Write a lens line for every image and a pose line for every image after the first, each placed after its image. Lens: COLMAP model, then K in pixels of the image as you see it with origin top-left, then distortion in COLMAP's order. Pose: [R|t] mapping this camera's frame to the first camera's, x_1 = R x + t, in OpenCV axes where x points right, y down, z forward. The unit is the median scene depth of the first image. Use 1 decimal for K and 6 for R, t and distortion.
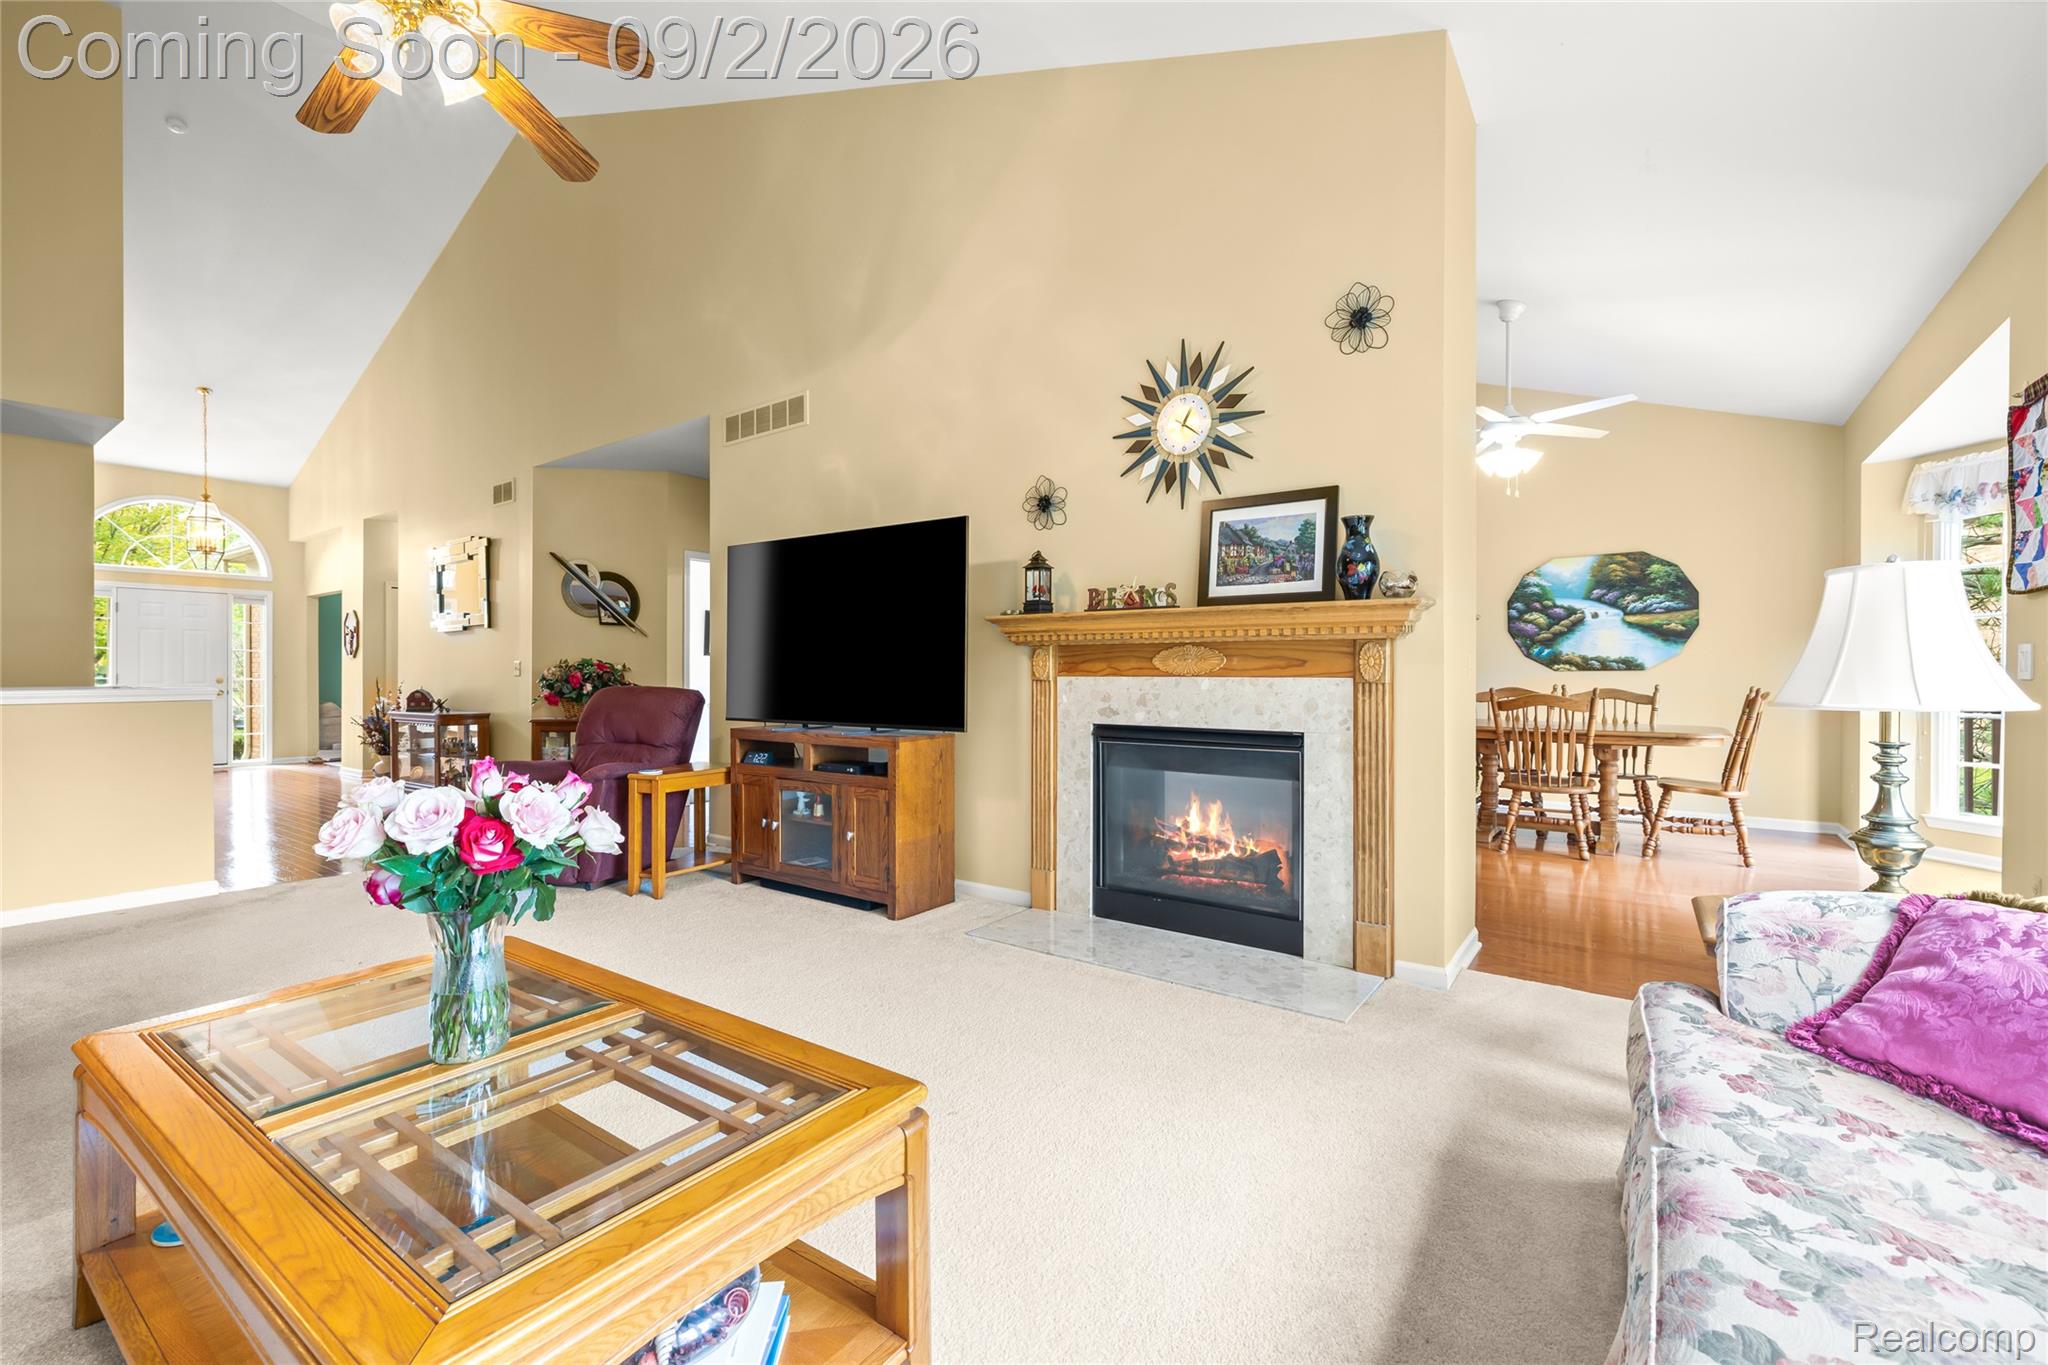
lens RADIAL K [[870.3, 0, 1022.1], [0, 870.3, 680.9], [0, 0, 1]] dist [0.011373, 0.000255]
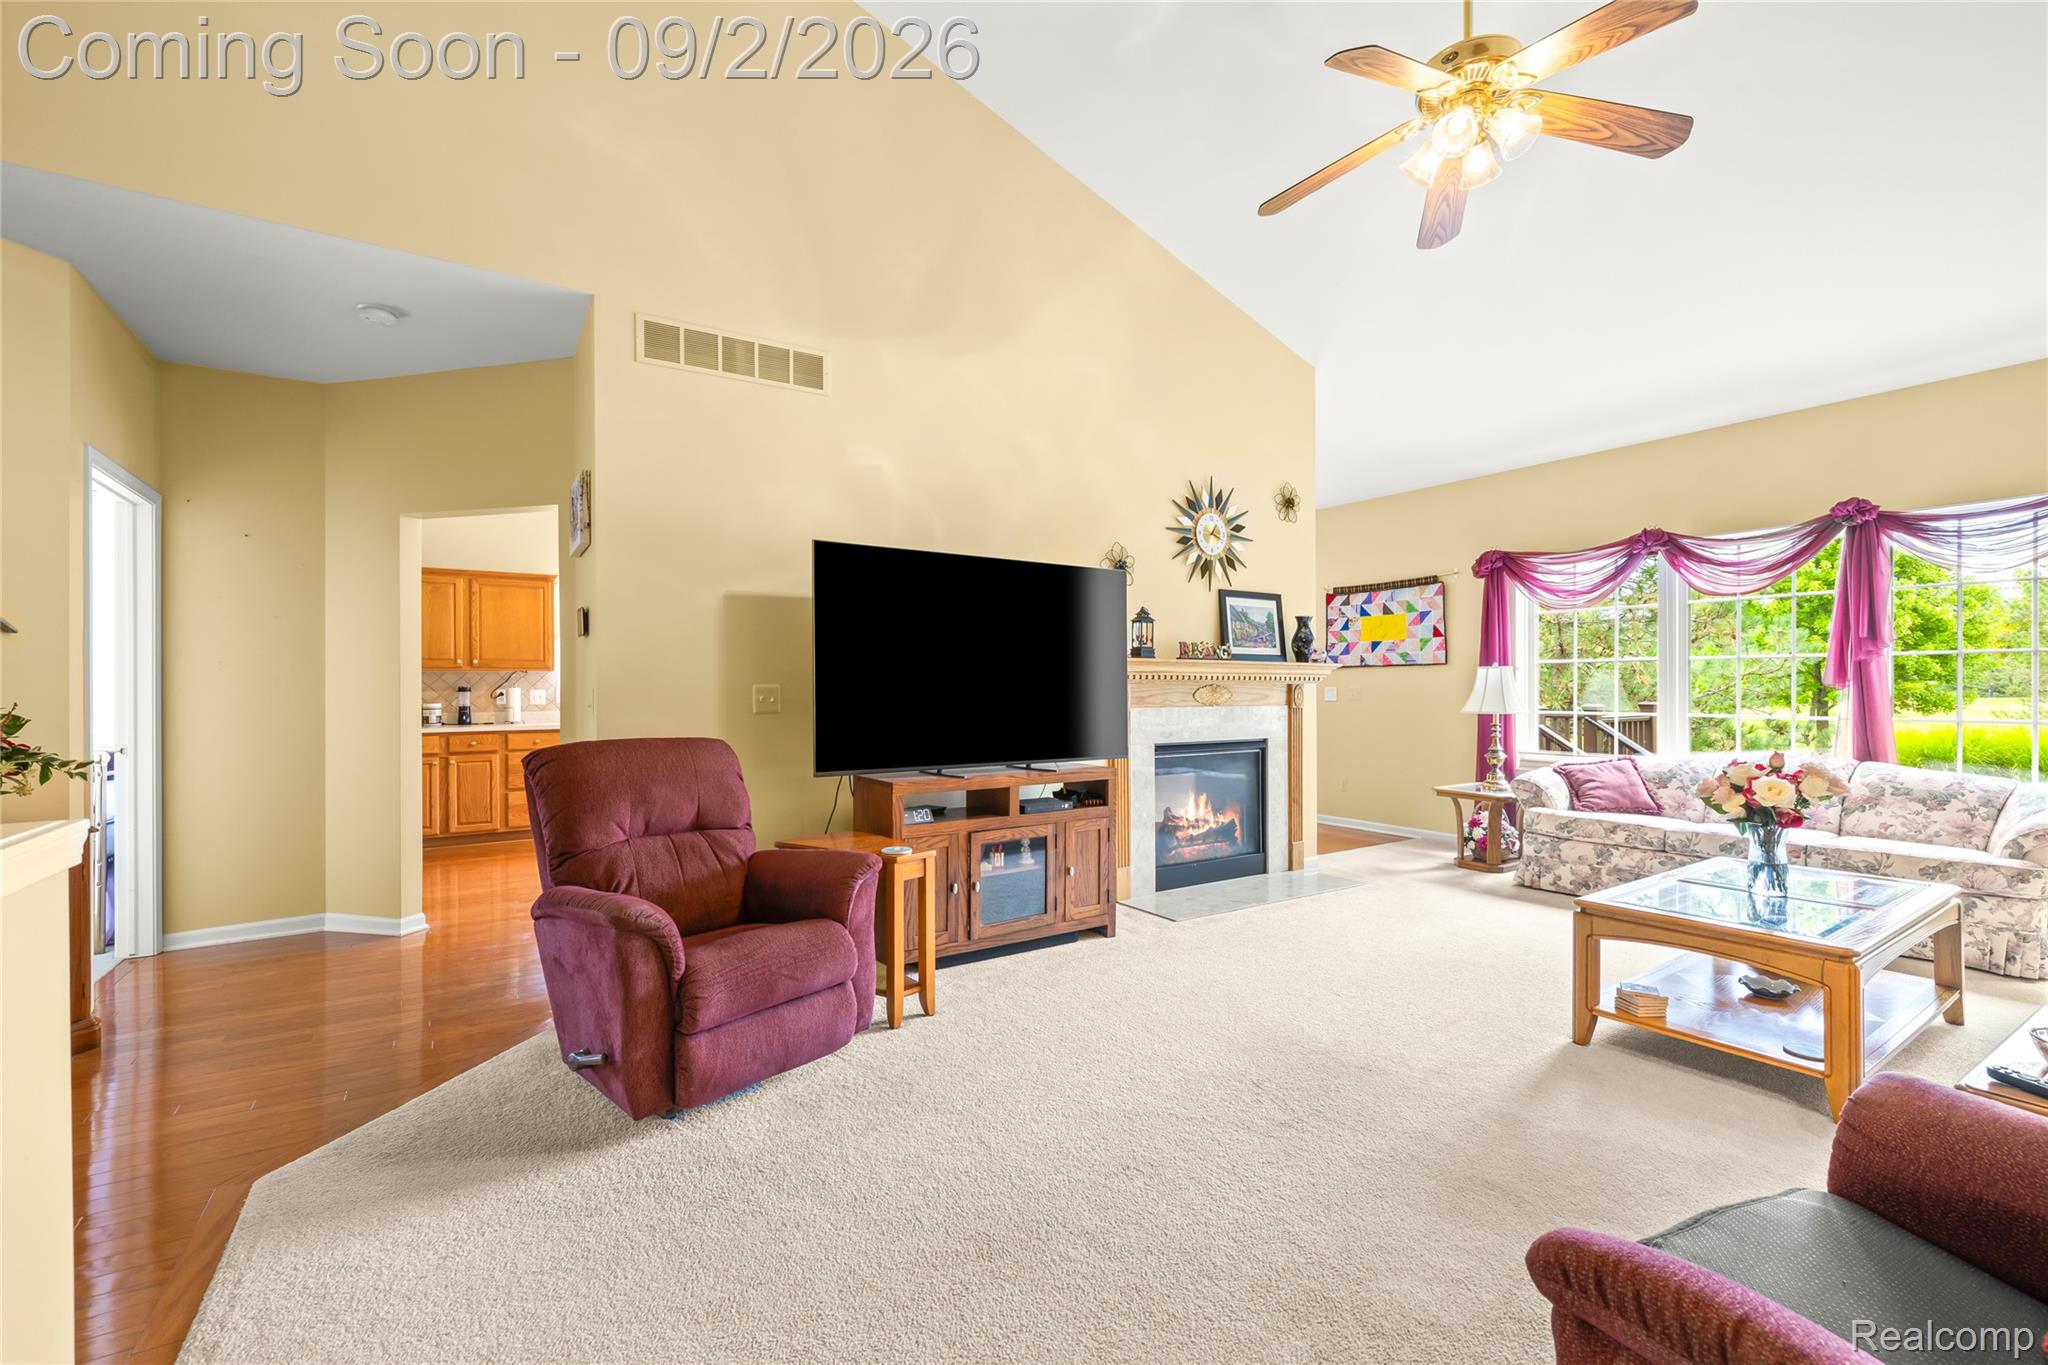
lens RADIAL K [[870.3, 0, 1007.6], [0, 870.3, 686.0], [0, 0, 1]] dist [0.011373, 0.000255]
pose [[0.359724, 0.002998, 0.933054, -1.266045], [0.011327, 0.999907, -0.007580, -0.031642], [-0.932990, 0.013295, 0.359657, 0.776742]]
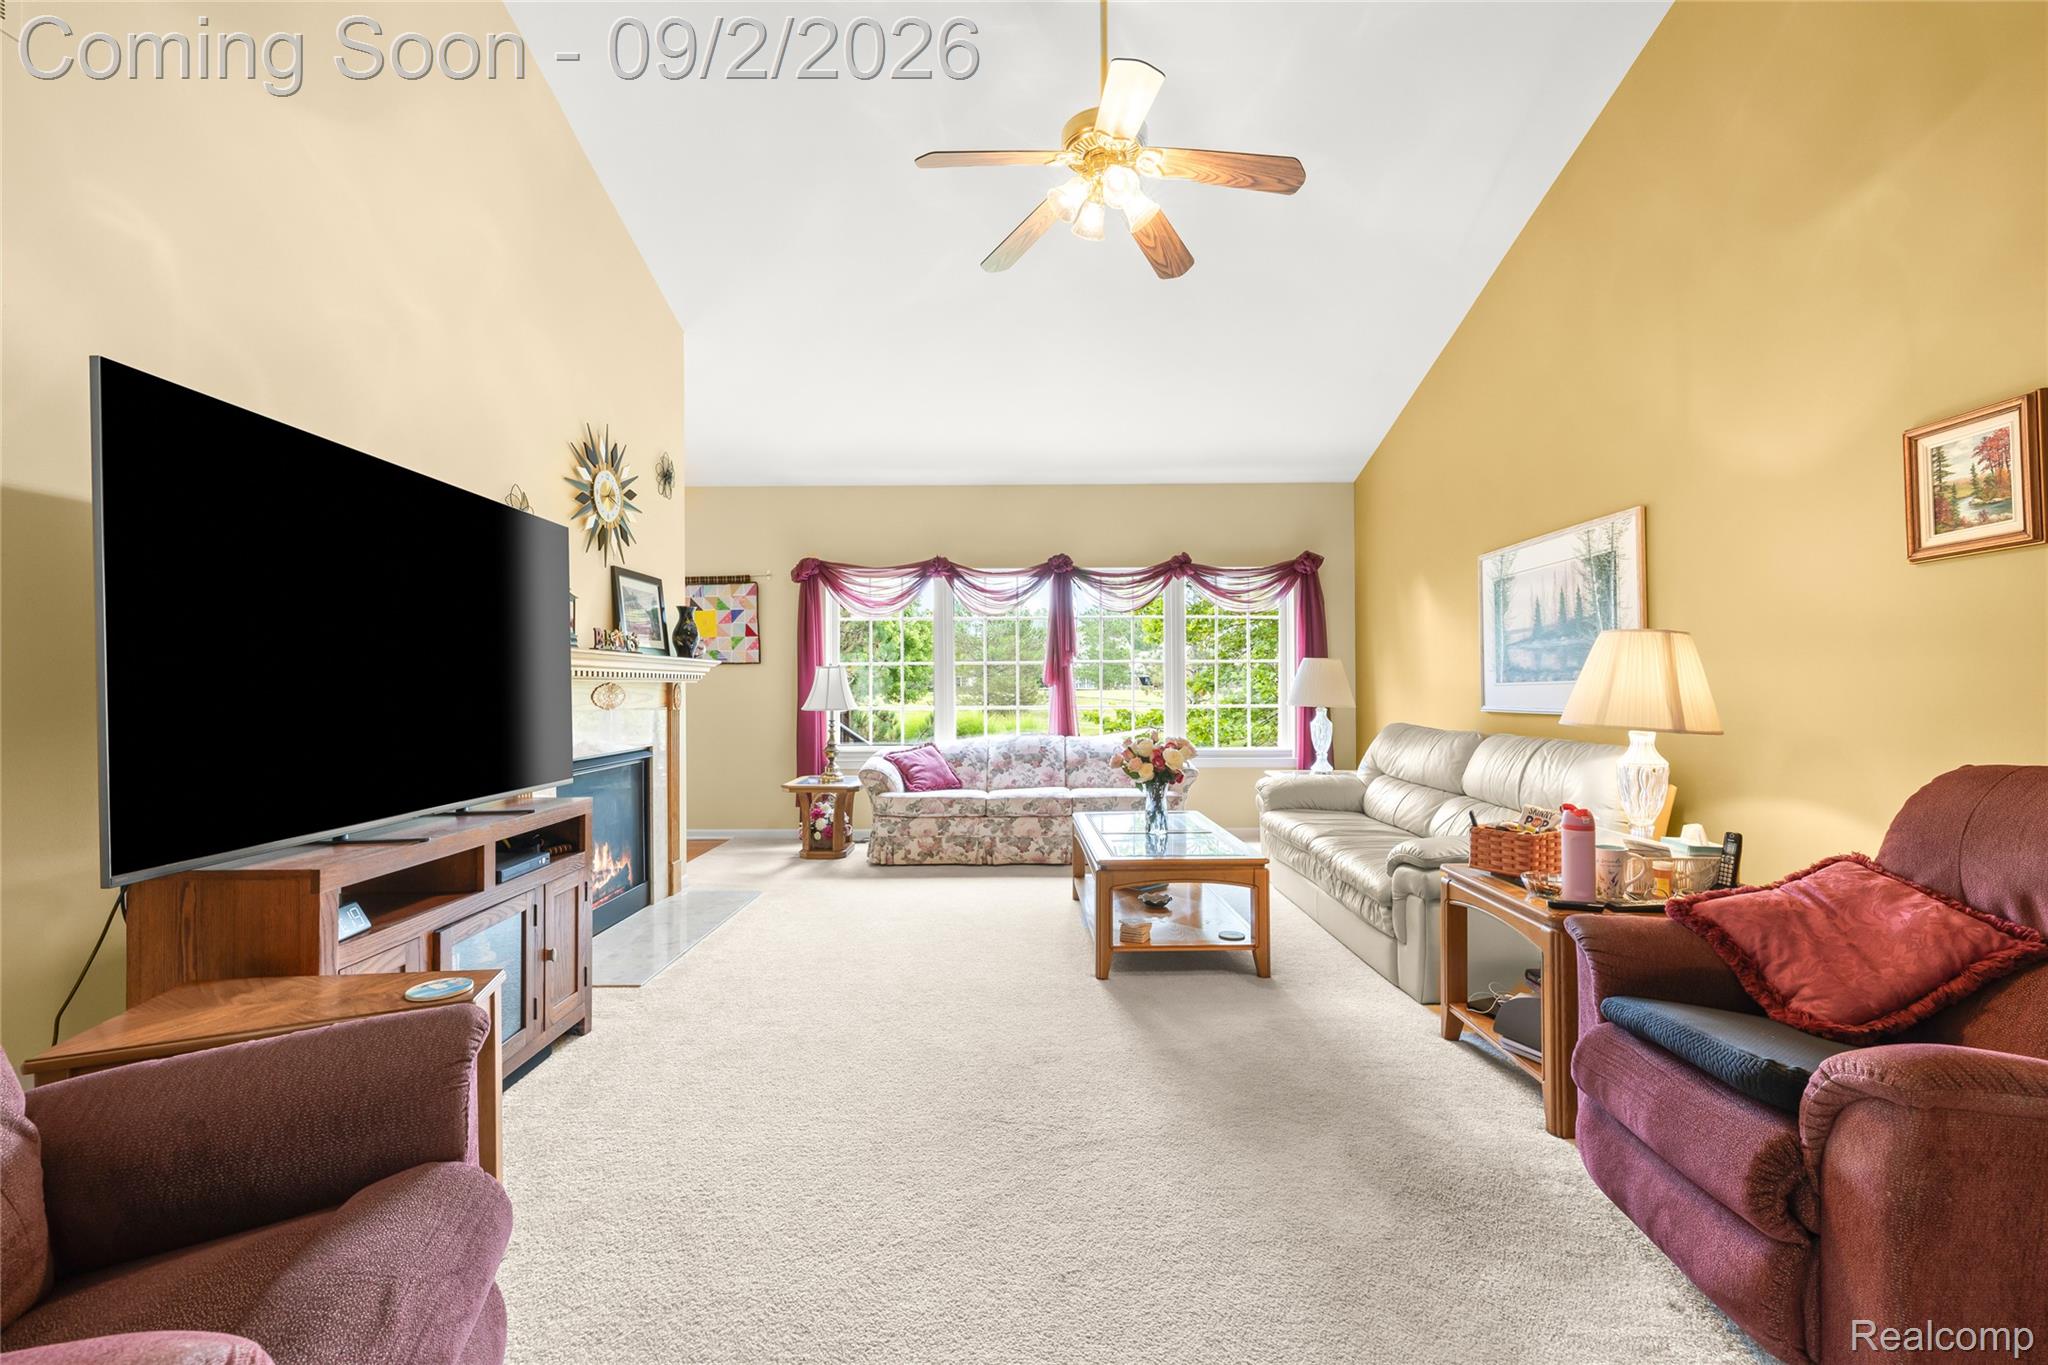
lens RADIAL K [[870.3, 0, 1021.2], [0, 870.3, 680.3], [0, 0, 1]] dist [0.011373, 0.000255]
pose [[-0.586962, 0.008006, 0.809575, -1.064464], [0.014442, 0.999896, 0.000583, -0.037622], [-0.809486, 0.012034, -0.587016, 1.210908]]
